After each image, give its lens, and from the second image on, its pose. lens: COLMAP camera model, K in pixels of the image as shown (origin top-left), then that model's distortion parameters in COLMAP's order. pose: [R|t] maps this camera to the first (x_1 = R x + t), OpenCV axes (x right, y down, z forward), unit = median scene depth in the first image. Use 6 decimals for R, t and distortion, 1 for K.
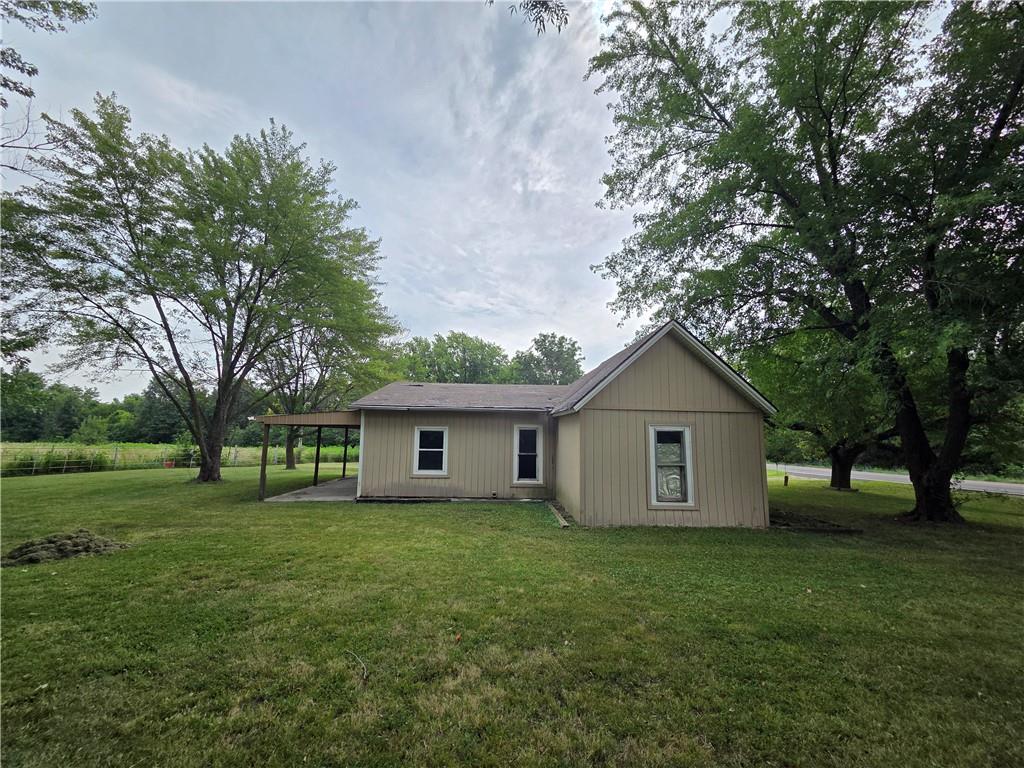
lens RADIAL K [[417.0, 0, 512.0], [0, 417.0, 384.0], [0, 0, 1]] dist [-0.000357, -0.000346]
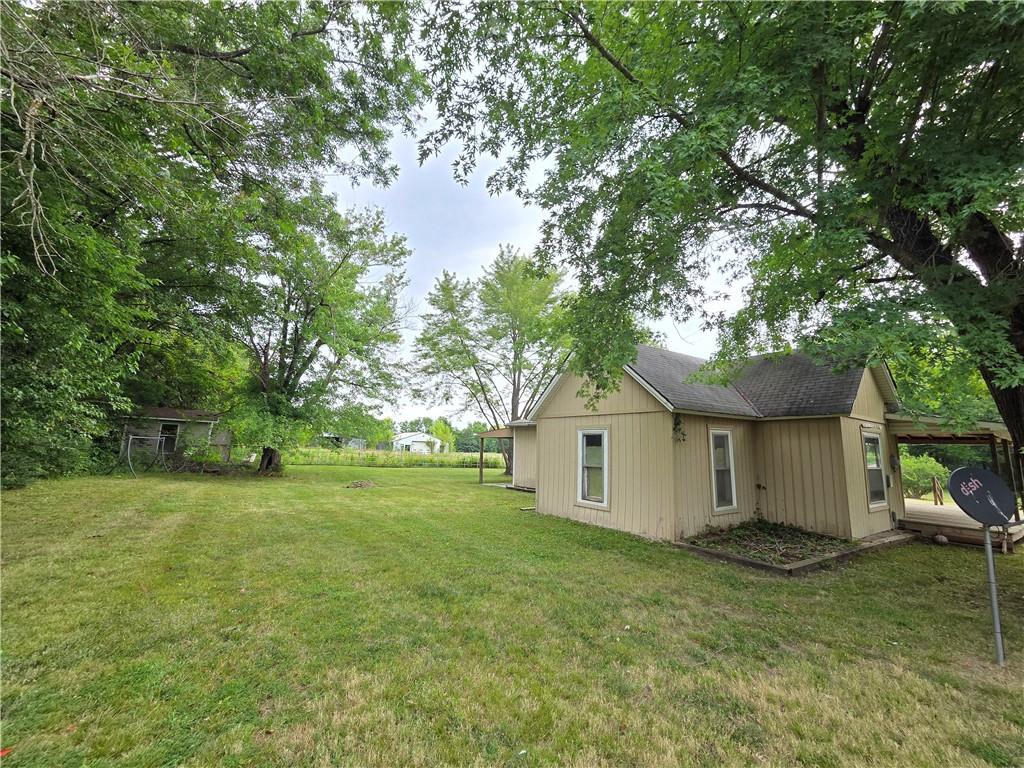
lens RADIAL K [[417.0, 0, 512.0], [0, 417.0, 384.0], [0, 0, 1]] dist [-0.000357, -0.000346]
pose [[0.541299, -0.128989, -0.830877, 1.138382], [0.092518, 0.991300, -0.093621, 0.065251], [0.835725, -0.026194, 0.548524, 0.244585]]
